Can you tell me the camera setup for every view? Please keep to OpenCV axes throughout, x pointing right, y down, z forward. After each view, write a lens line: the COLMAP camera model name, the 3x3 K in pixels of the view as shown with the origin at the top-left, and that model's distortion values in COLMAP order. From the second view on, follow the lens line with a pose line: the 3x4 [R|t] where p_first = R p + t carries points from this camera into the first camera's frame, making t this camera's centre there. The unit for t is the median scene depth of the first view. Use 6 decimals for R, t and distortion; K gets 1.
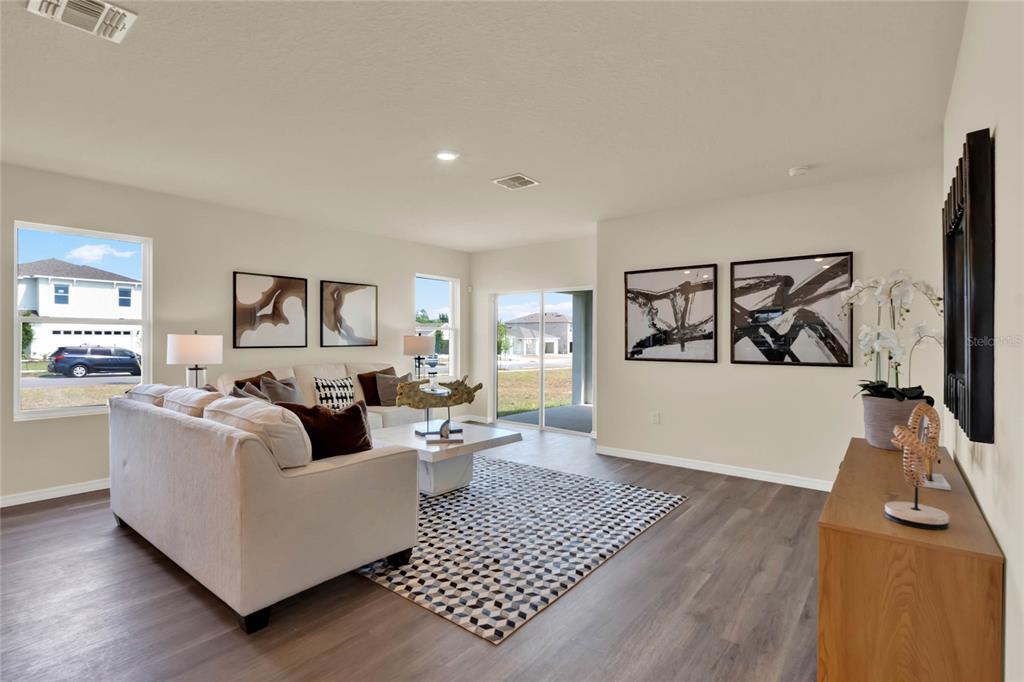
lens RADIAL K [[490.8, 0, 512.0], [0, 490.8, 341.0], [0, 0, 1]] dist [-0.000279, -0.000094]
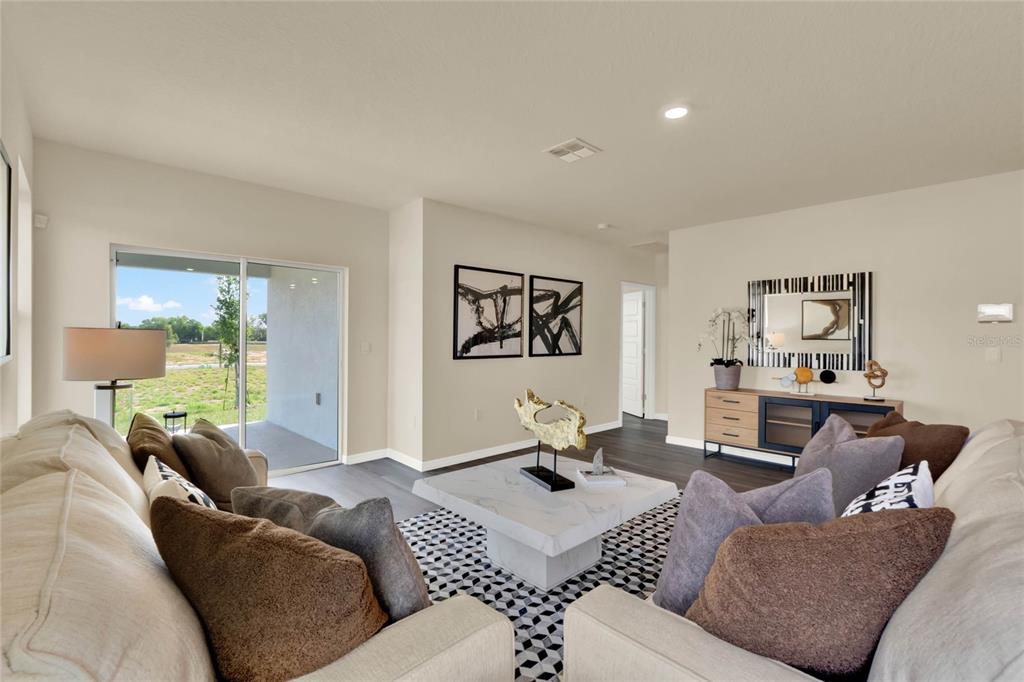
lens RADIAL K [[468.0, 0, 512.0], [0, 468.0, 341.0], [0, 0, 1]] dist [-0.003651, -0.000316]
pose [[0.140571, -0.011299, 0.990006, -0.712196], [-0.001997, 0.999930, 0.011696, -0.007689], [-0.990069, -0.003621, 0.140538, 0.860231]]
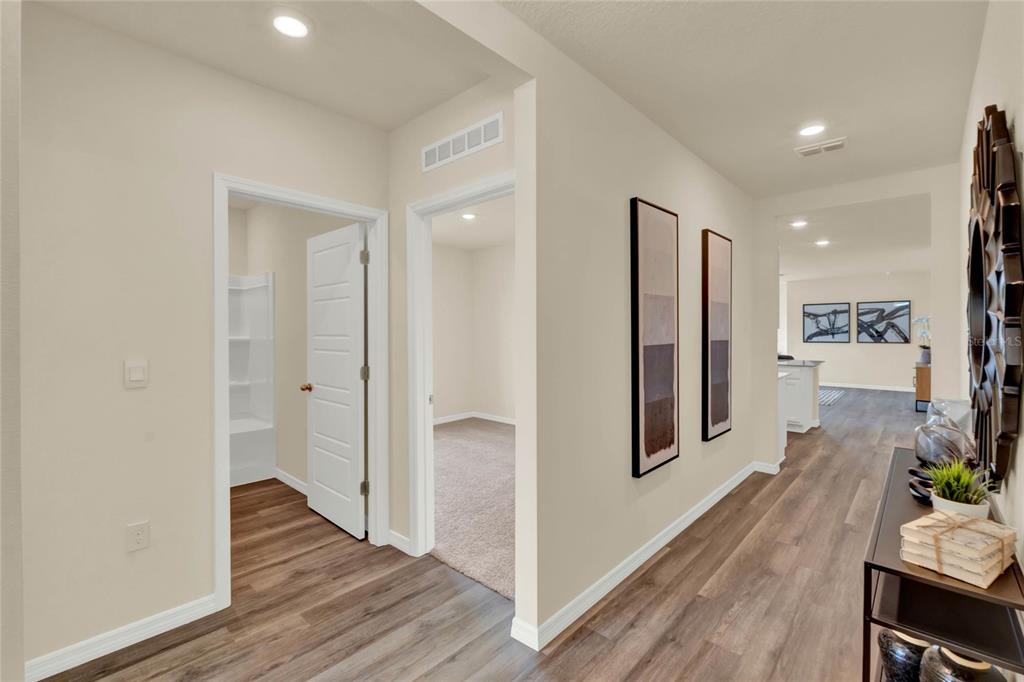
lens RADIAL K [[454.3, 0, 512.0], [0, 454.3, 341.0], [0, 0, 1]] dist [0.002722, 0.000735]
pose [[0.998326, -0.002868, -0.057772, -1.144146], [0.003551, 0.999925, 0.011720, 0.002568], [0.057734, -0.011906, 0.998261, -1.380570]]
